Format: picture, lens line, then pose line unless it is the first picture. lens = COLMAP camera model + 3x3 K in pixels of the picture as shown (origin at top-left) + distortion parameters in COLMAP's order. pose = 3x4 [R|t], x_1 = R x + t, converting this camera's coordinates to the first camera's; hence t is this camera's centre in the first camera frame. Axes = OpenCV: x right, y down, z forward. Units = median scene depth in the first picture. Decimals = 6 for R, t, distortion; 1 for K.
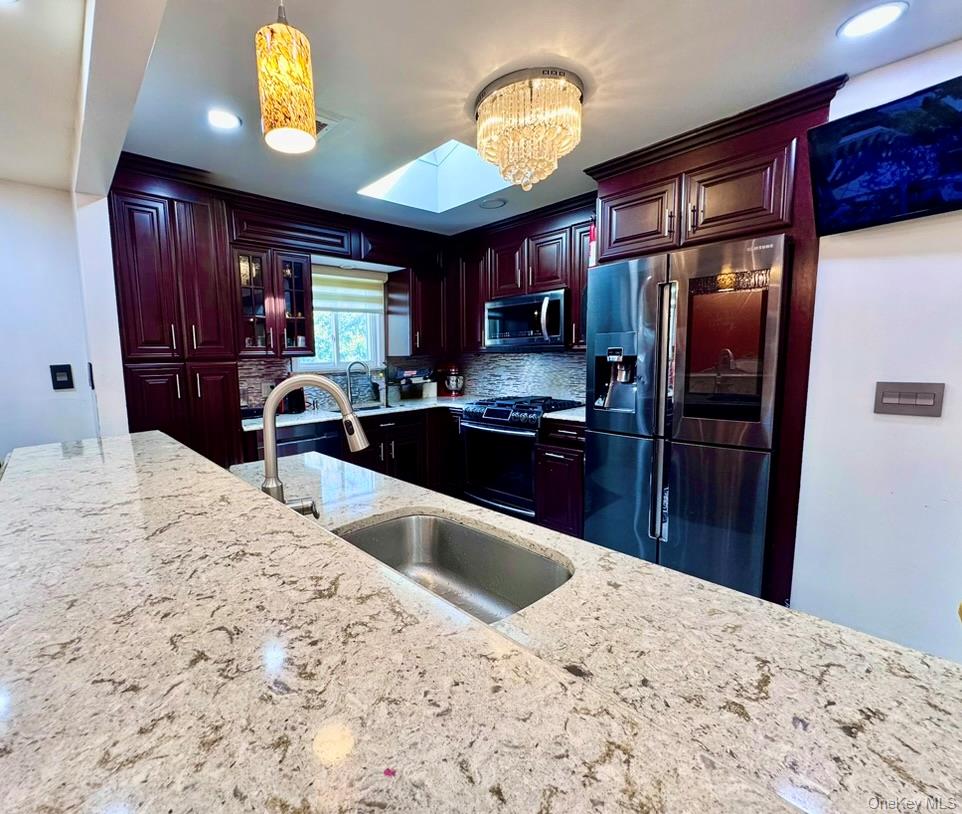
lens RADIAL K [[445.8, 0, 481.0], [0, 445.8, 407.0], [0, 0, 1]] dist [-0.002283, -0.000073]
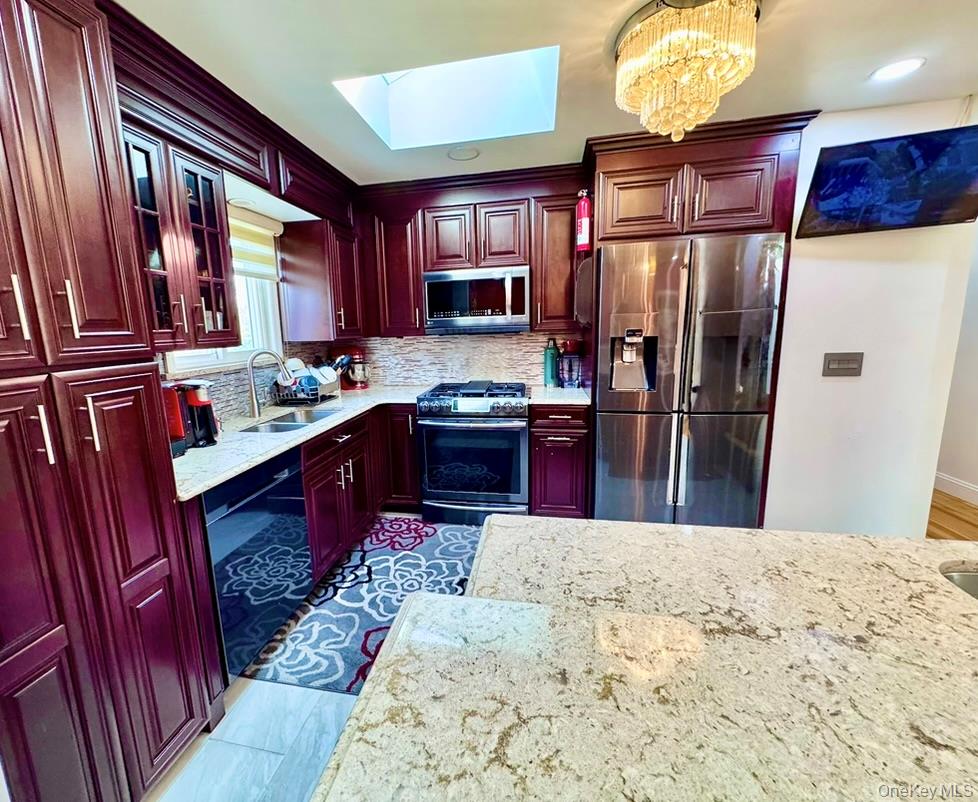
lens RADIAL K [[403.0, 0, 462.9], [0, 403.0, 394.3], [0, 0, 1]] dist [-0.000198, -0.000123]
pose [[0.815825, -0.098055, 0.569925, -0.441892], [0.079752, 0.995180, 0.057058, -0.054767], [-0.572773, -0.001097, 0.819714, 0.384128]]
